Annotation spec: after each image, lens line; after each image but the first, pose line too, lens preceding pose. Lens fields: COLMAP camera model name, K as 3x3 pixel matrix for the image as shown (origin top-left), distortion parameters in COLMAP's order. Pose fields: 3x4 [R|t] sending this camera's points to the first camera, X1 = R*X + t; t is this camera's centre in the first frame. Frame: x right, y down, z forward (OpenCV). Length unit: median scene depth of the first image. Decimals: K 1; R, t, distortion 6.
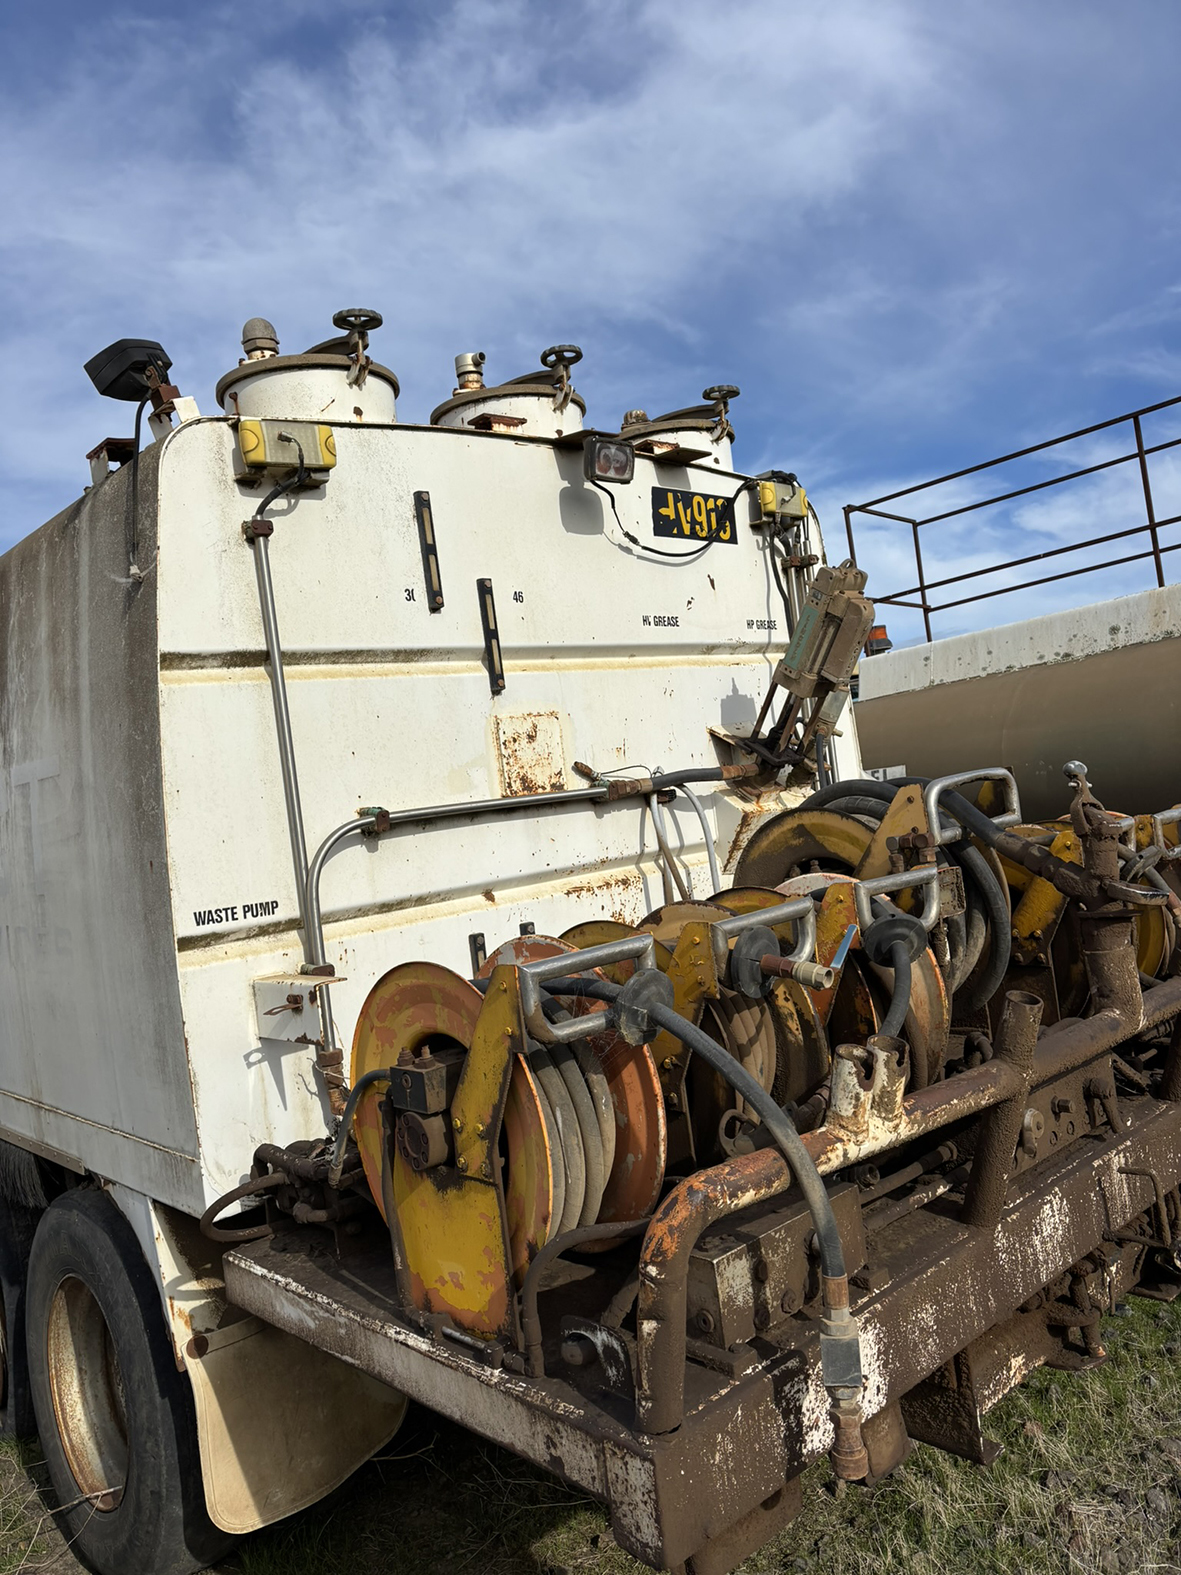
lens RADIAL K [[1199.4, 0, 591.4], [0, 1199.4, 792.1], [0, 0, 1]] dist [0.044417, -0.019732]
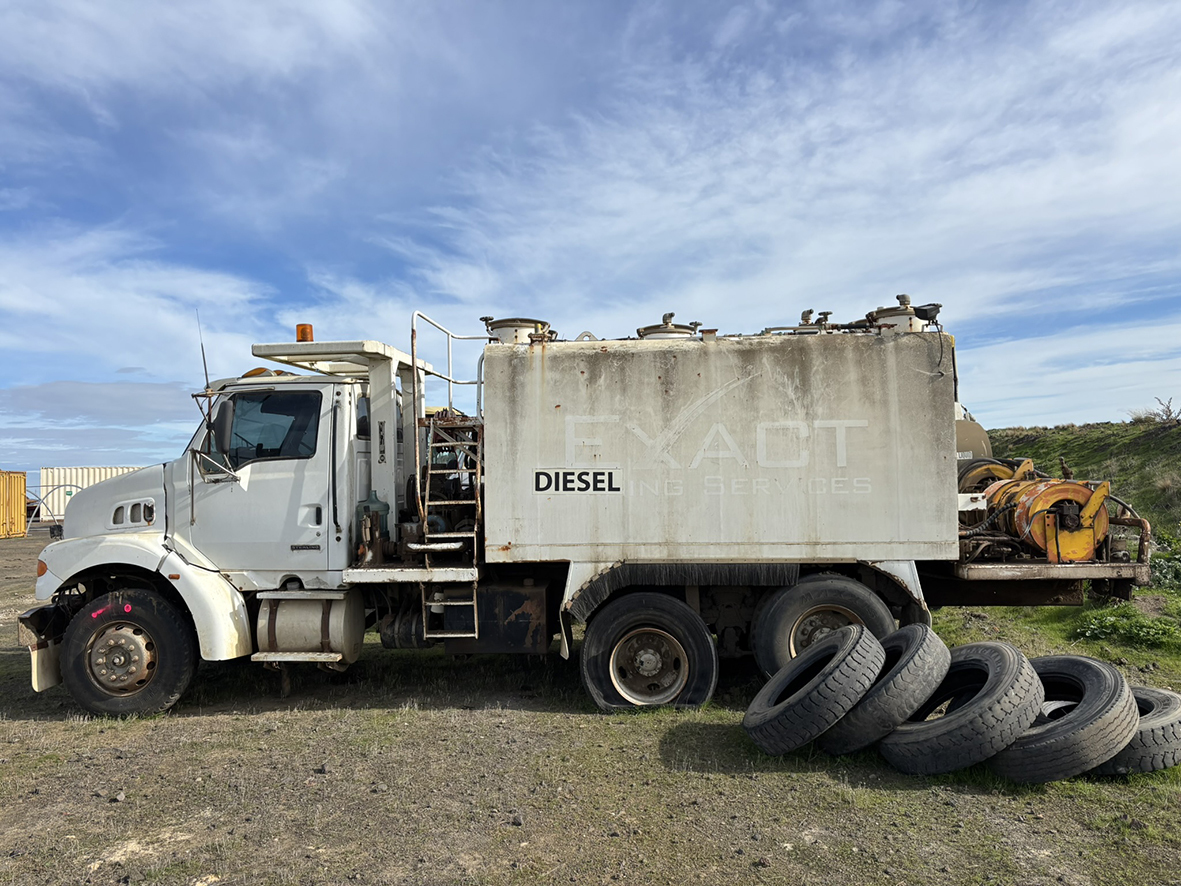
lens RADIAL K [[899.4, 0, 590.0], [0, 899.4, 441.2], [0, 0, 1]] dist [0.044417, -0.019732]
pose [[0.693957, 0.126890, 0.708748, -0.254511], [-0.065423, 0.991389, -0.113434, 0.032789], [-0.717038, 0.032349, 0.696283, -0.006263]]
